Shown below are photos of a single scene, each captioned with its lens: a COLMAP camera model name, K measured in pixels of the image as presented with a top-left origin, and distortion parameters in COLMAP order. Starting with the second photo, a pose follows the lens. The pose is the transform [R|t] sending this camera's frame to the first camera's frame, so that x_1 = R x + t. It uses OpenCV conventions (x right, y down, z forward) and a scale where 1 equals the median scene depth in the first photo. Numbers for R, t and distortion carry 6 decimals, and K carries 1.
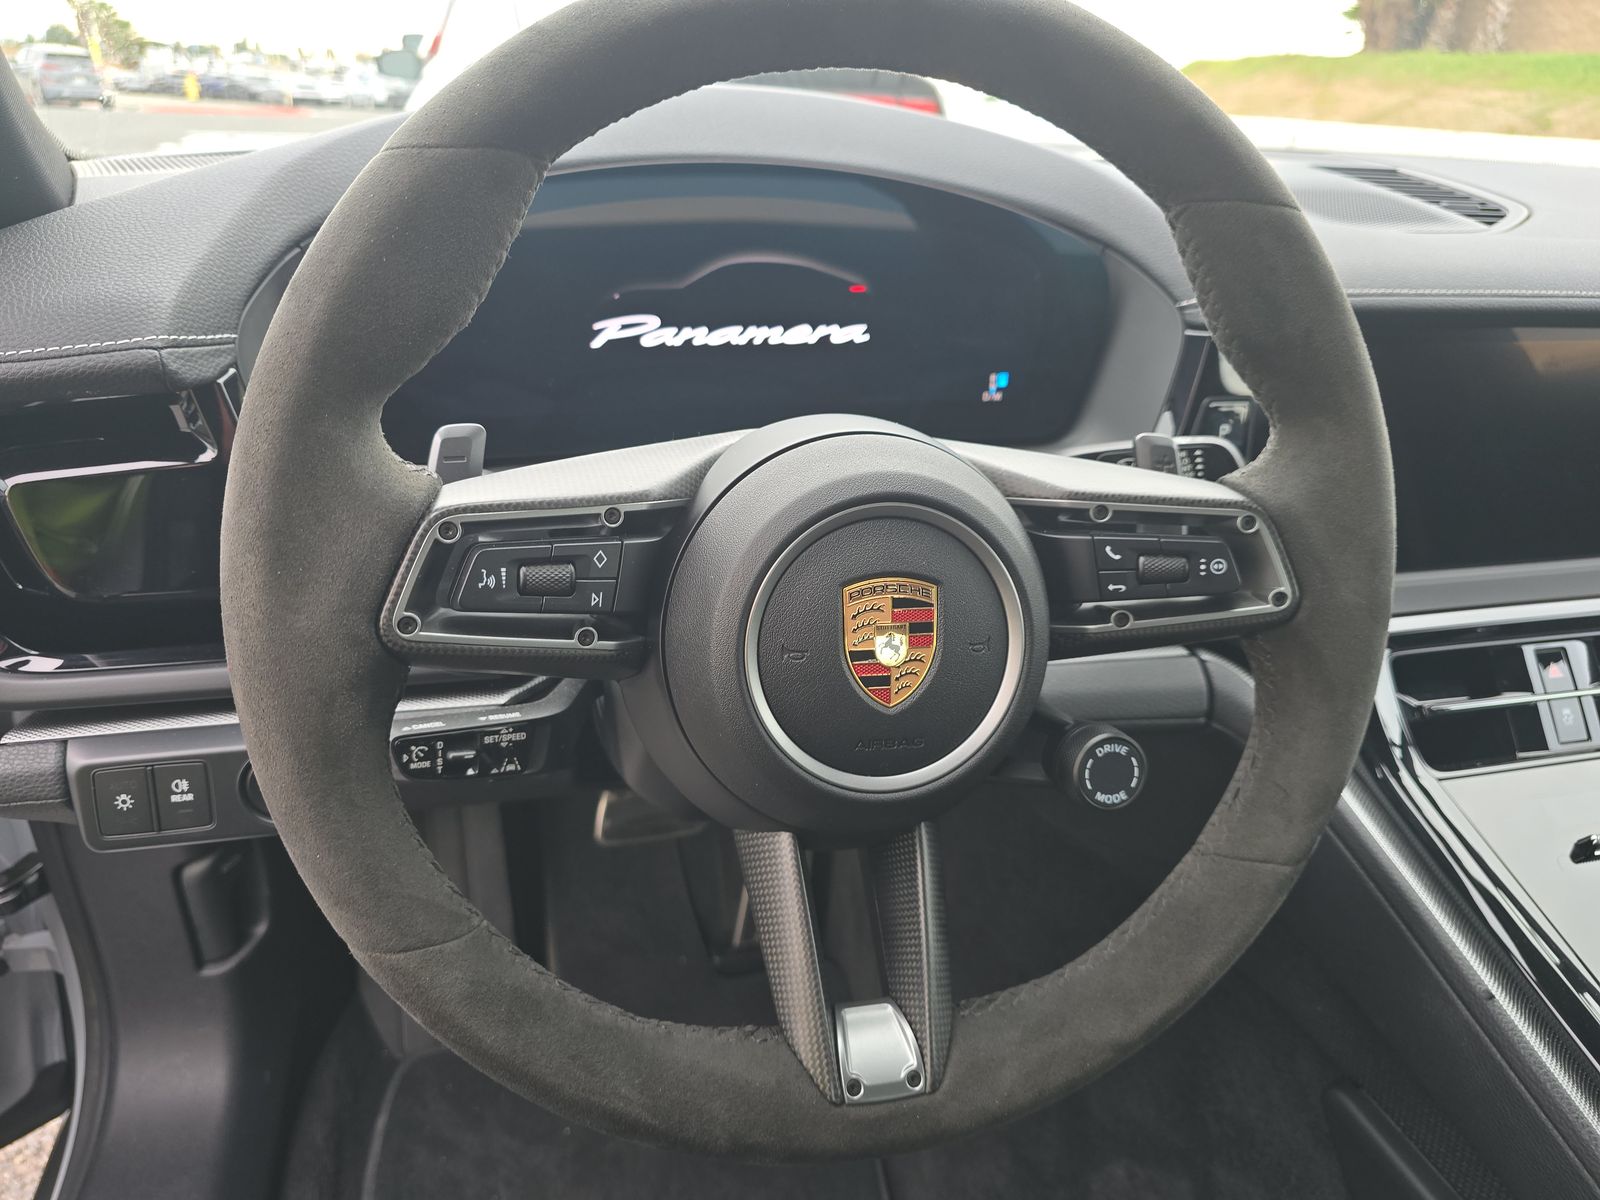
lens RADIAL K [[1116.6, 0, 800.0], [0, 1116.6, 600.0], [0, 0, 1]] dist [-0.012391, -0.011819]
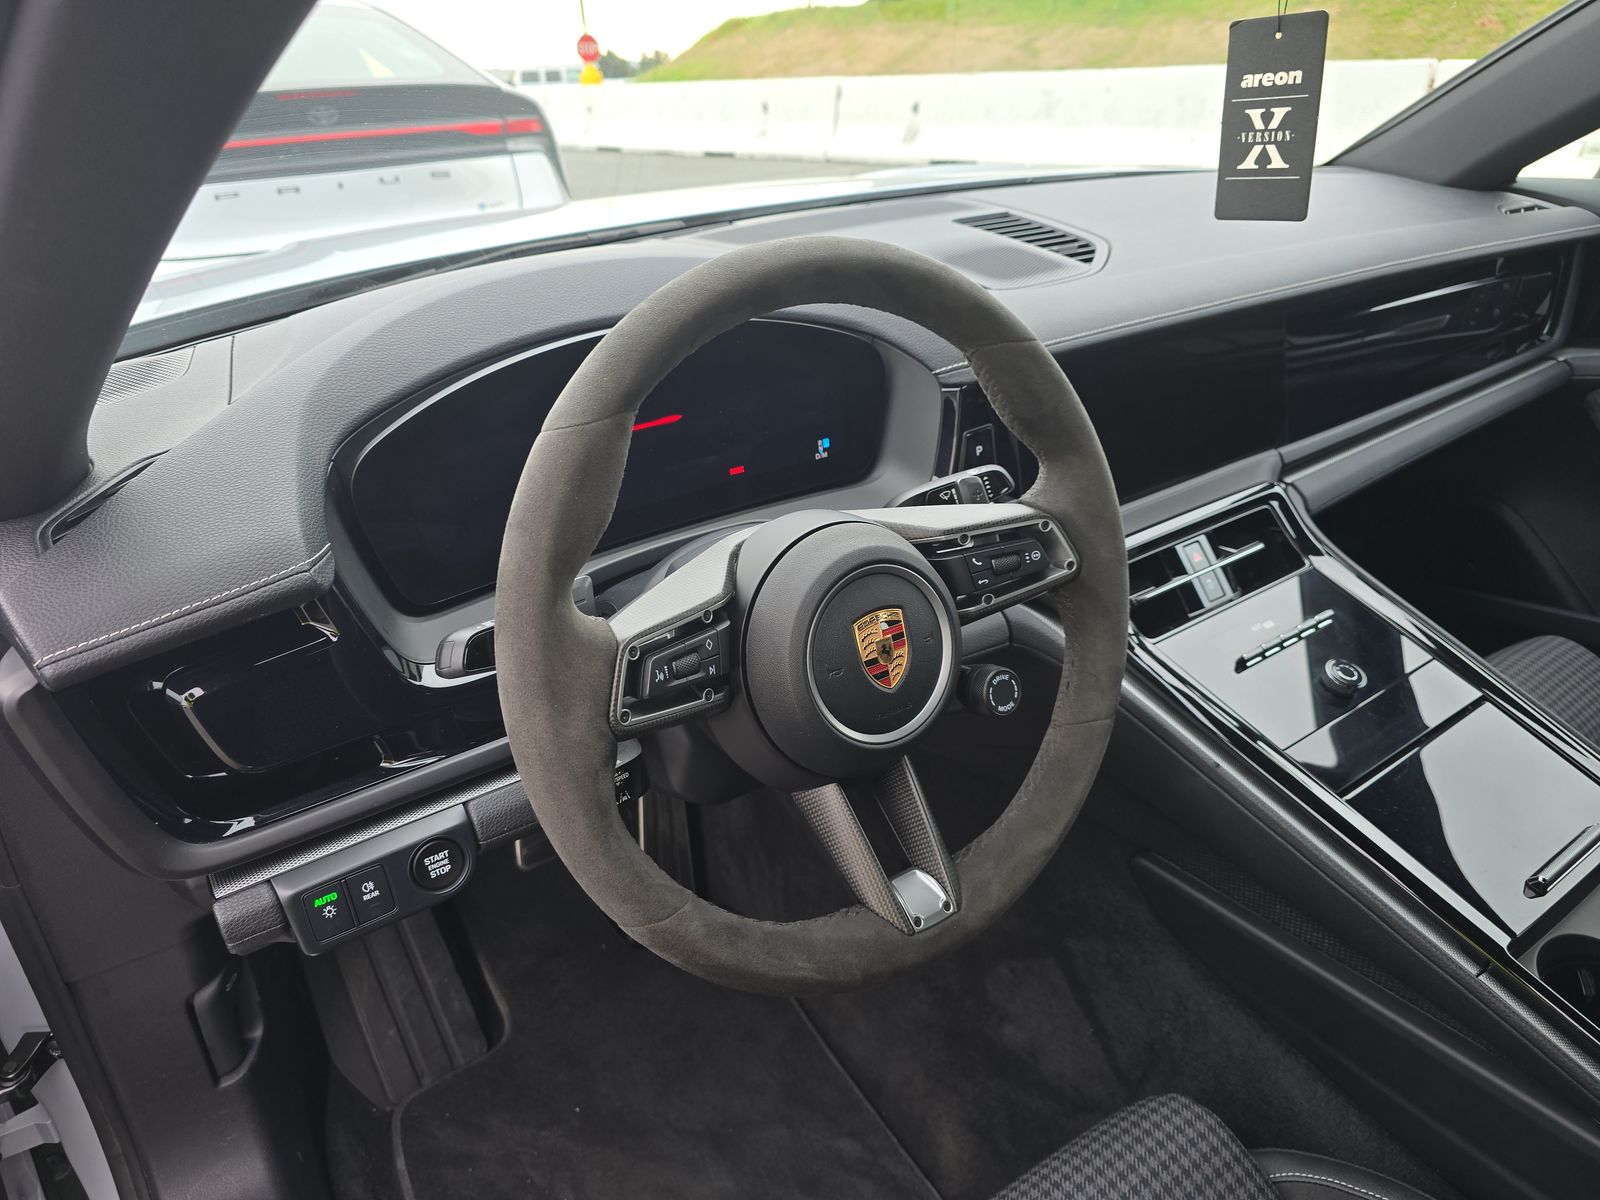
lens RADIAL K [[1118.6, 0, 799.7], [0, 1118.6, 585.7], [0, 0, 1]] dist [0.001030, -0.021665]
pose [[0.926577, -0.230852, 0.296922, -0.445157], [0.225818, 0.972800, 0.051644, -0.148324], [-0.300768, 0.019198, 0.953504, -0.470853]]
